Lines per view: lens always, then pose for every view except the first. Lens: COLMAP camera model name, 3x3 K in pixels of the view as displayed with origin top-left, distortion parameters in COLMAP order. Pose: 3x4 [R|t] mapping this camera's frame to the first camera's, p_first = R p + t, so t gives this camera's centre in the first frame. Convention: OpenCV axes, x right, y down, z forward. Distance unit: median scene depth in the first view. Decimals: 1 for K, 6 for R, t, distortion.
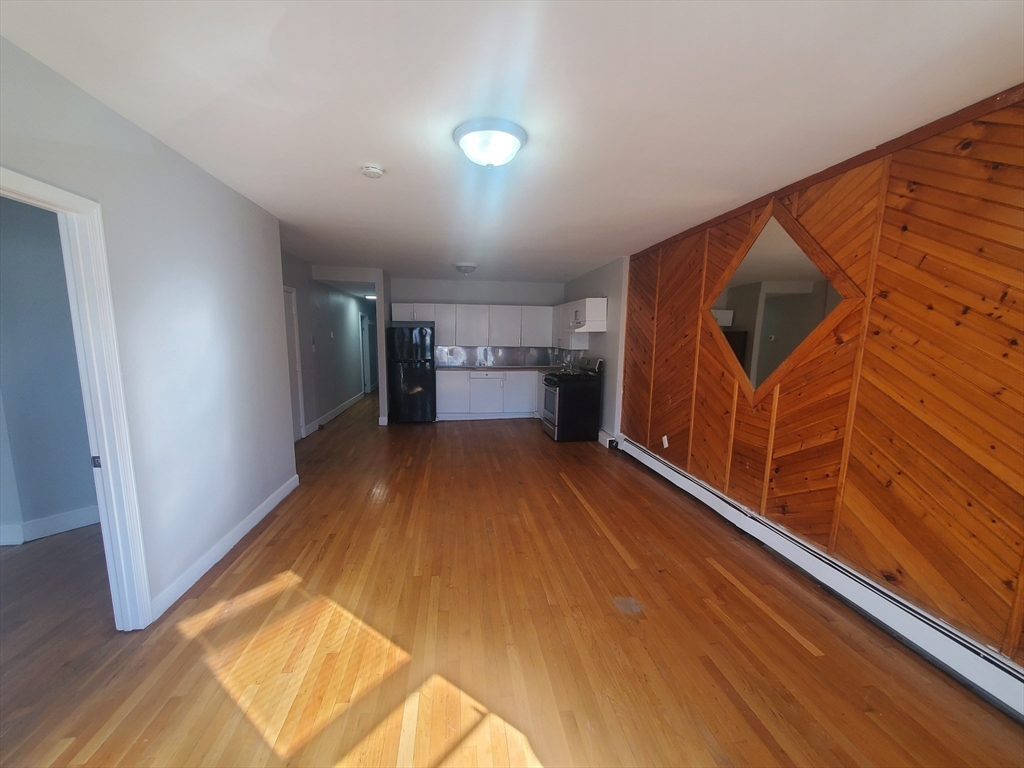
lens RADIAL K [[398.9, 0, 510.4], [0, 398.9, 390.3], [0, 0, 1]] dist [0.001183, 0.000026]
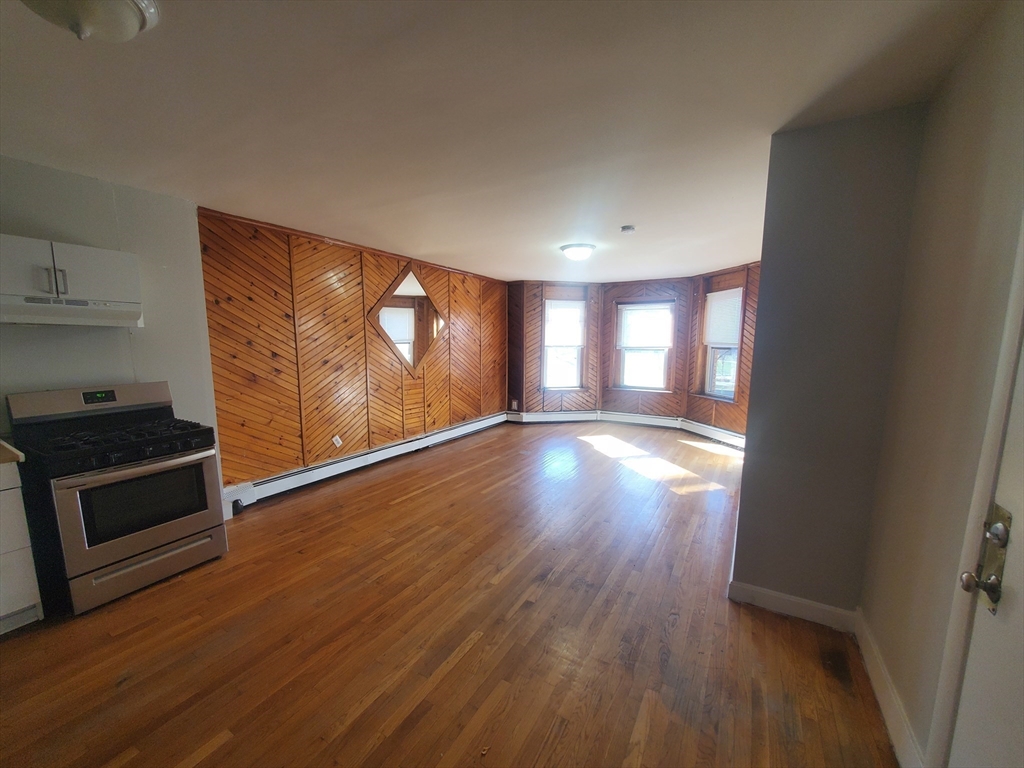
lens RADIAL K [[398.9, 0, 510.0], [0, 398.9, 390.2], [0, 0, 1]] dist [0.001183, 0.000026]
pose [[-0.771922, -0.090494, 0.629243, -0.920927], [0.074801, 0.970011, 0.231263, -0.315821], [-0.631301, 0.225585, -0.742004, 2.311665]]
